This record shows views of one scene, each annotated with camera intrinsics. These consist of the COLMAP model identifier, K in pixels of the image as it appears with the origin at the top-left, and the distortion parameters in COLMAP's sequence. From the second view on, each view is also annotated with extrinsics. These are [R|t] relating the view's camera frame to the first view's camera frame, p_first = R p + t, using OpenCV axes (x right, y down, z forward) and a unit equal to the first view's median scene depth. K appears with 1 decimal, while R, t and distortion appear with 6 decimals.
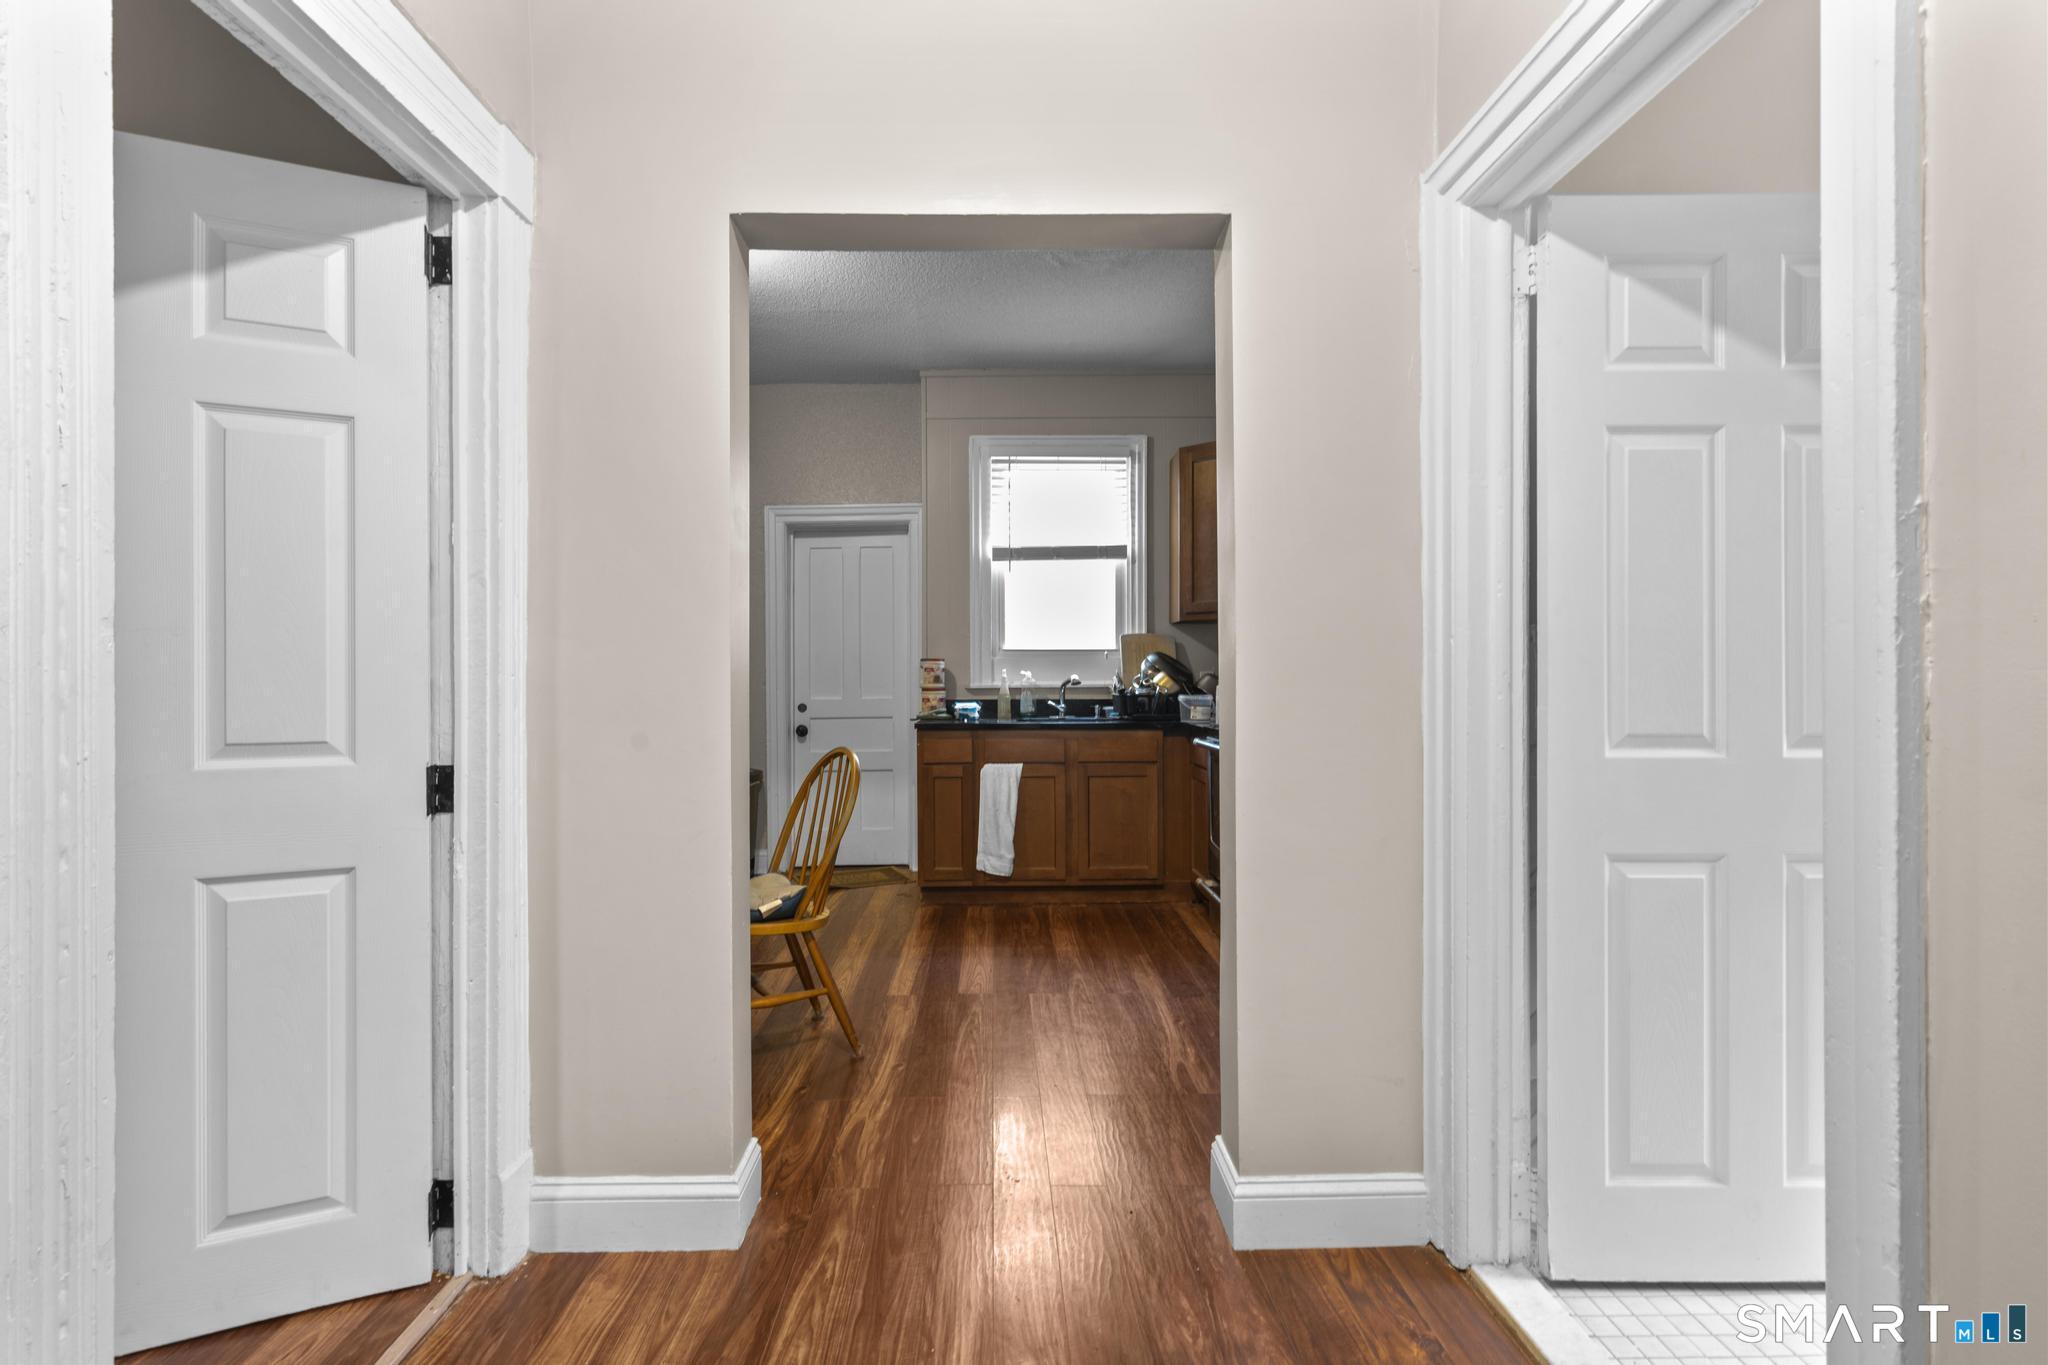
lens RADIAL K [[942.4, 0, 1014.3], [0, 942.4, 685.0], [0, 0, 1]] dist [-0.002735, -0.000022]
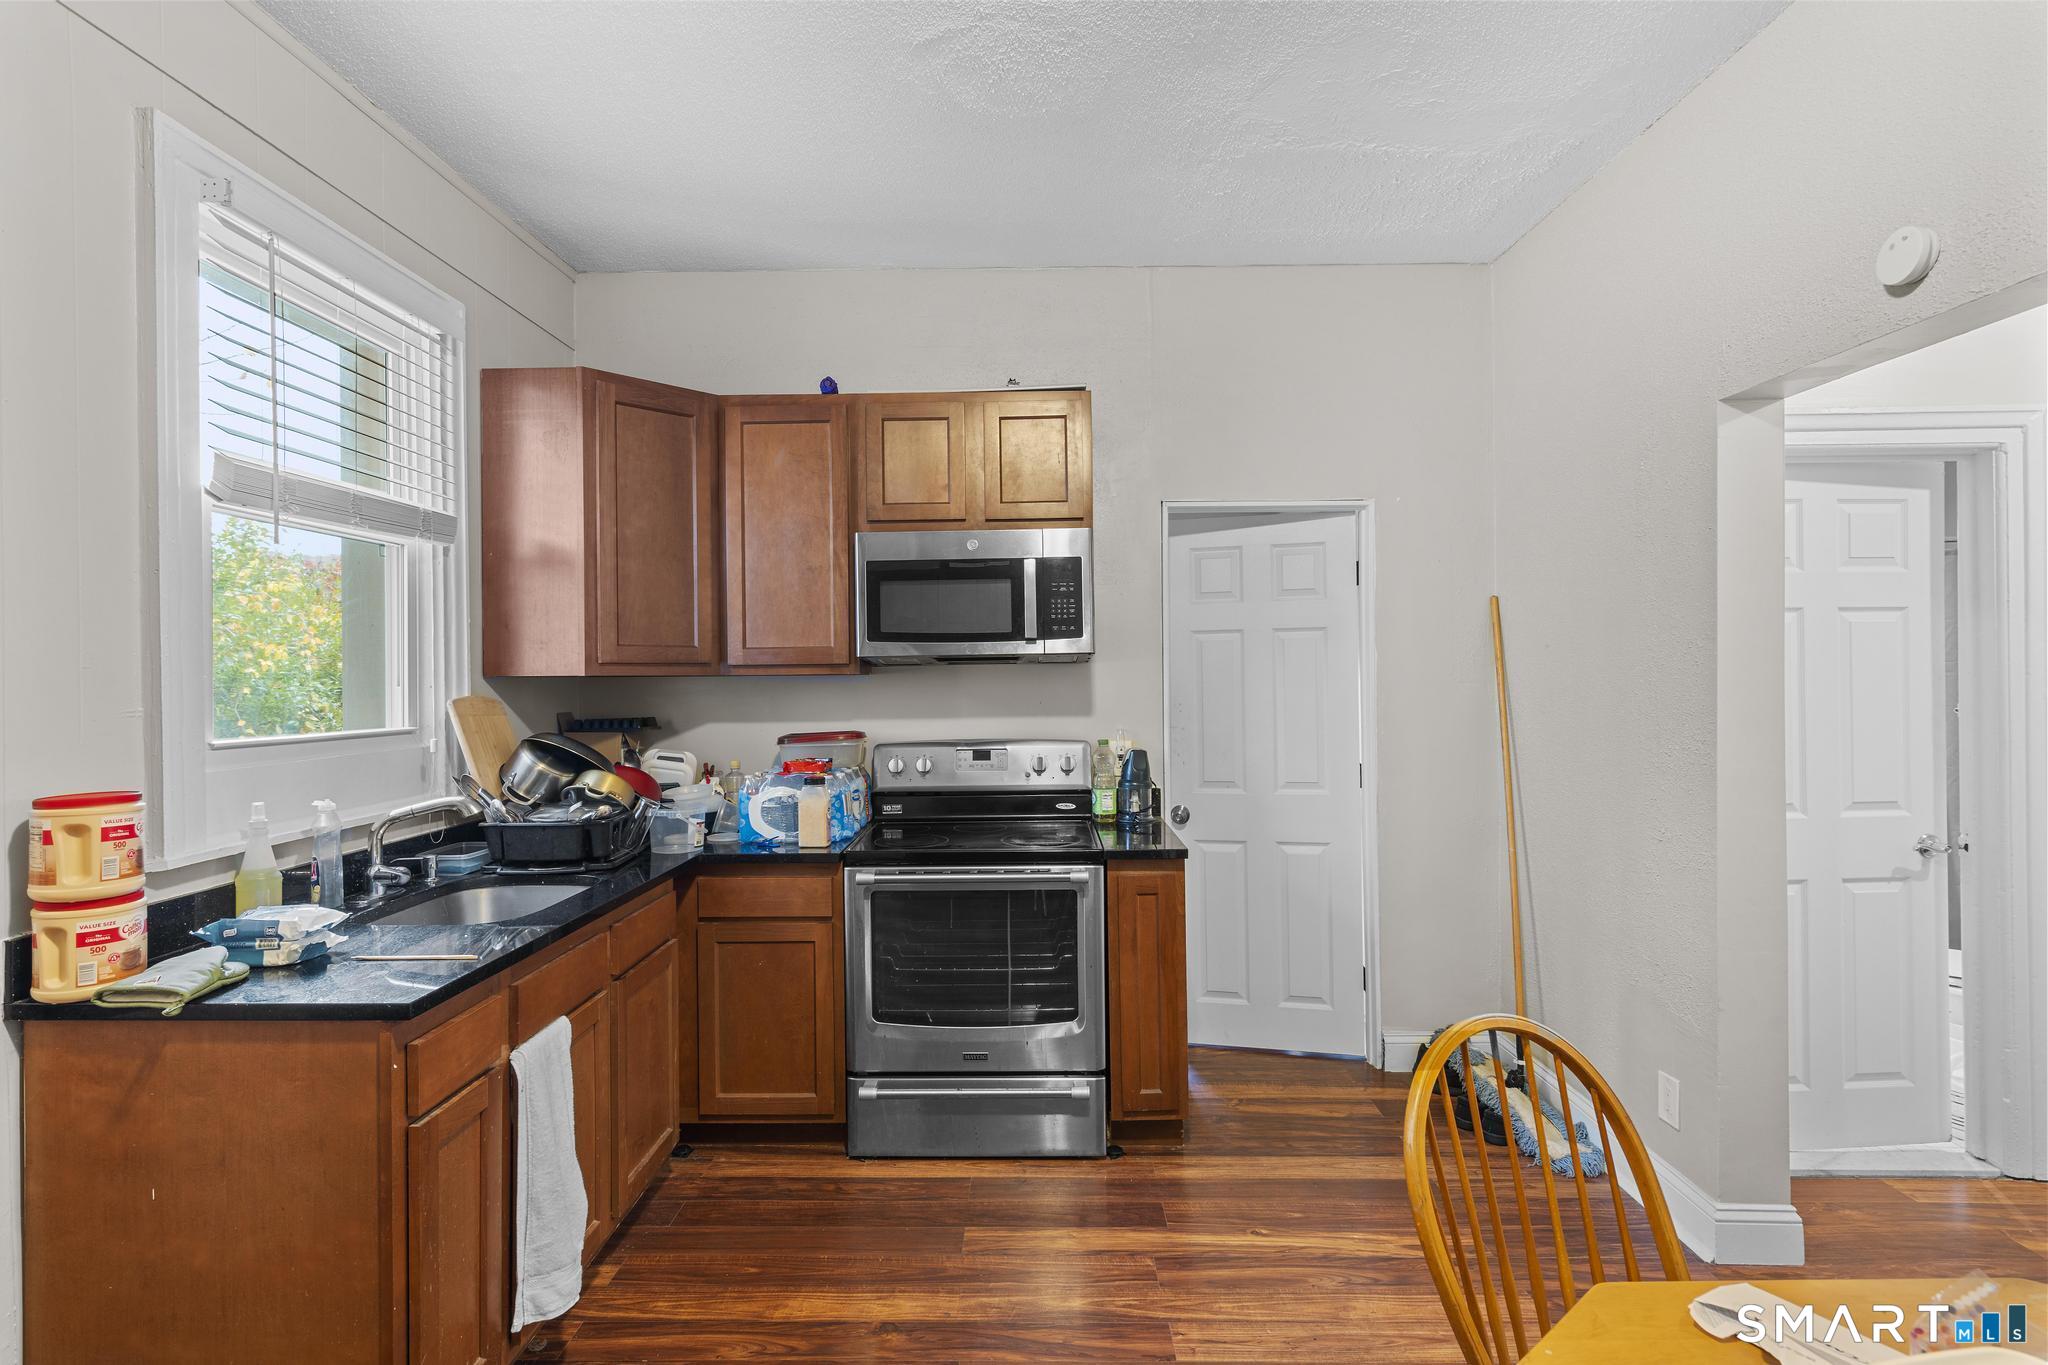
lens RADIAL K [[986.9, 0, 1017.9], [0, 986.9, 675.9], [0, 0, 1]] dist [0.001270, 0.000300]
pose [[0.041581, 0.005767, 0.999118, -0.441153], [0.014158, 0.999880, -0.006361, -0.066574], [-0.999035, 0.014410, 0.041495, 0.790516]]
